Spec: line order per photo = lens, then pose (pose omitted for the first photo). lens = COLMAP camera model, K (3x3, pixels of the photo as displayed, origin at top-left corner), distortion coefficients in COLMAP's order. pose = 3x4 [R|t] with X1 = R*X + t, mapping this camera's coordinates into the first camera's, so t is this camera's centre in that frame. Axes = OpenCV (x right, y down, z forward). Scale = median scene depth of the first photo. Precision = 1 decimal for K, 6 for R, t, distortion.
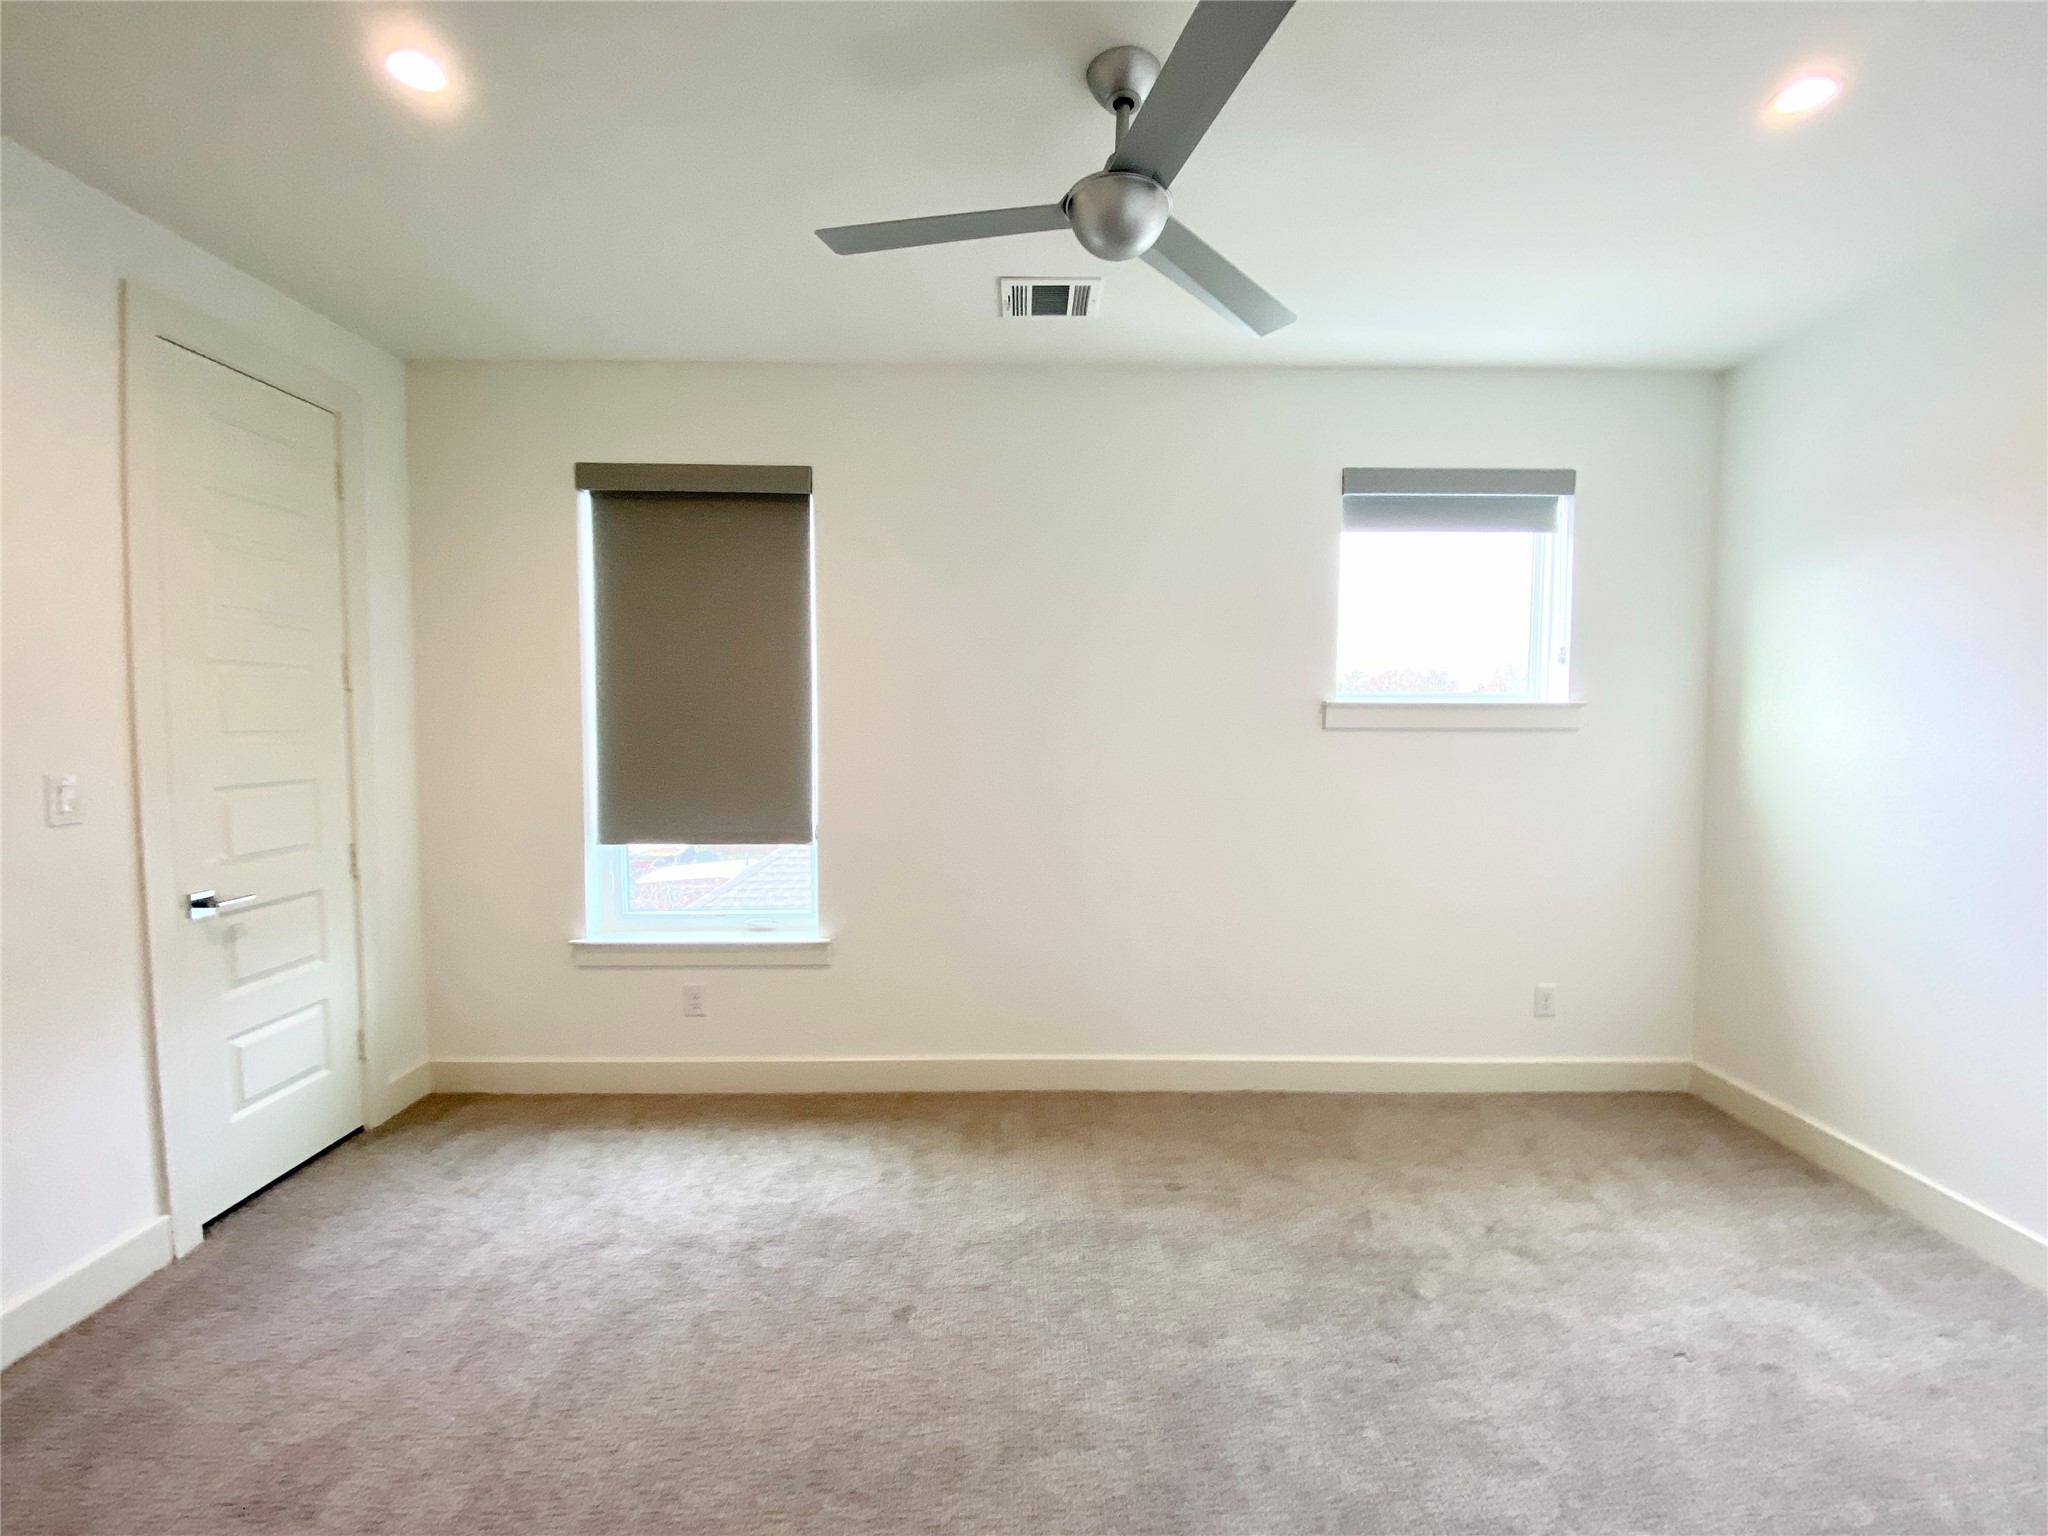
lens RADIAL K [[849.6, 0, 954.4], [0, 849.6, 764.2], [0, 0, 1]] dist [0.029536, -0.023201]
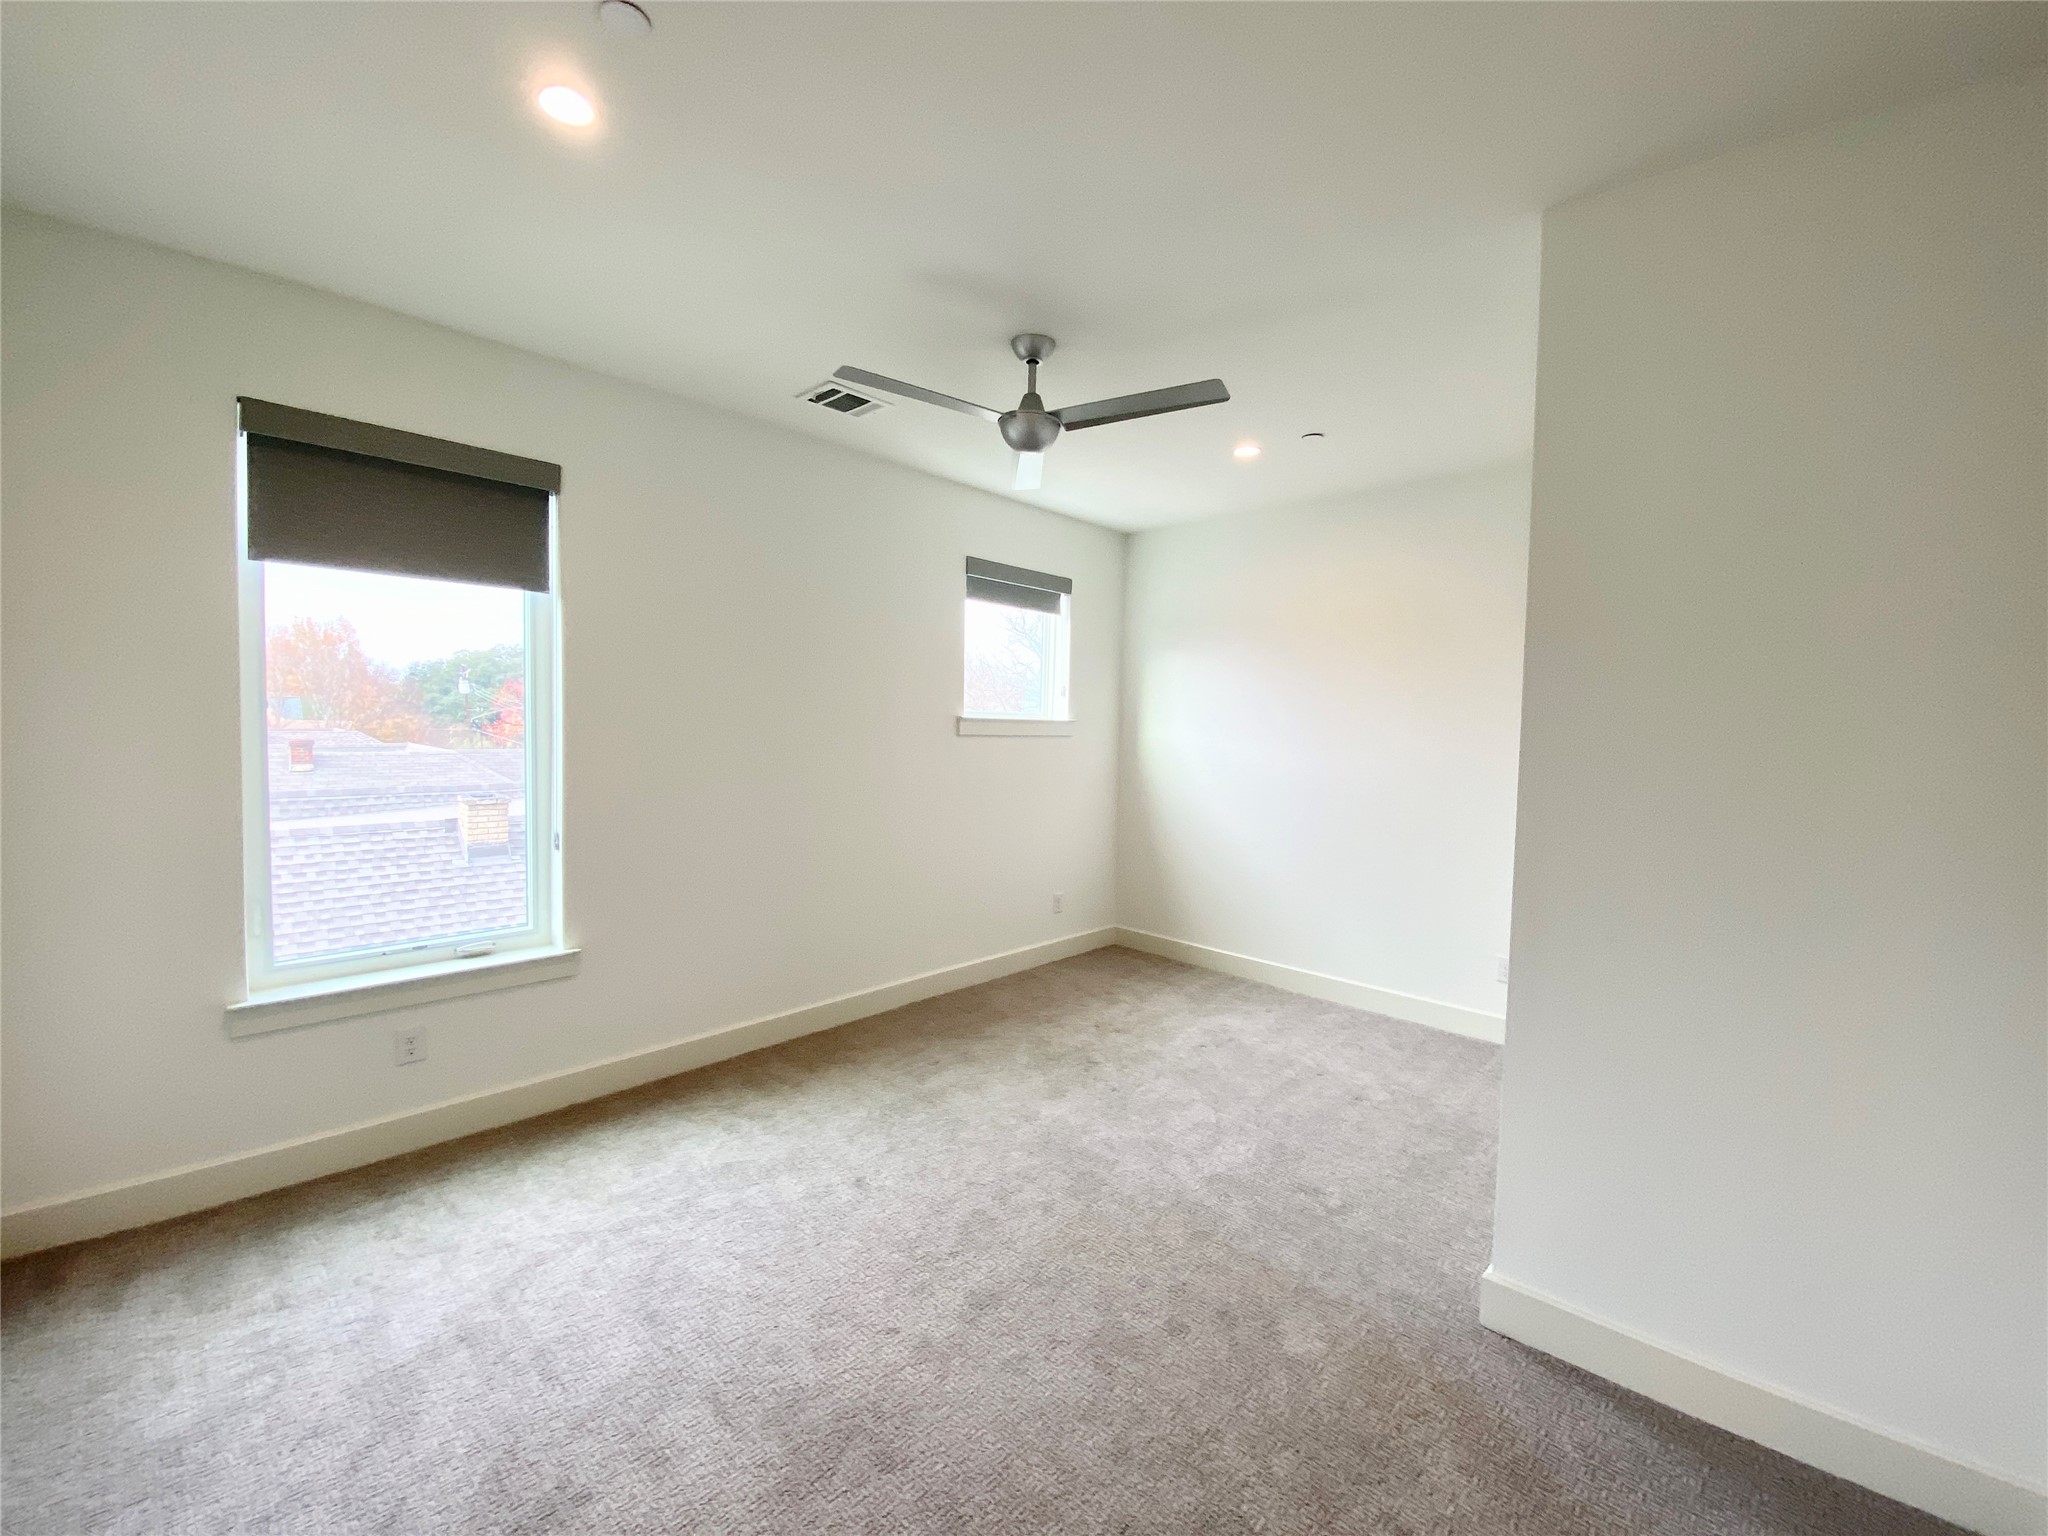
lens RADIAL K [[853.8, 0, 1014.7], [0, 853.8, 755.9], [0, 0, 1]] dist [0.024804, -0.022940]
pose [[0.690135, -0.016431, 0.723494, -0.584827], [0.020778, 0.999780, 0.002885, -0.009898], [-0.723382, 0.013042, 0.690324, -0.064609]]
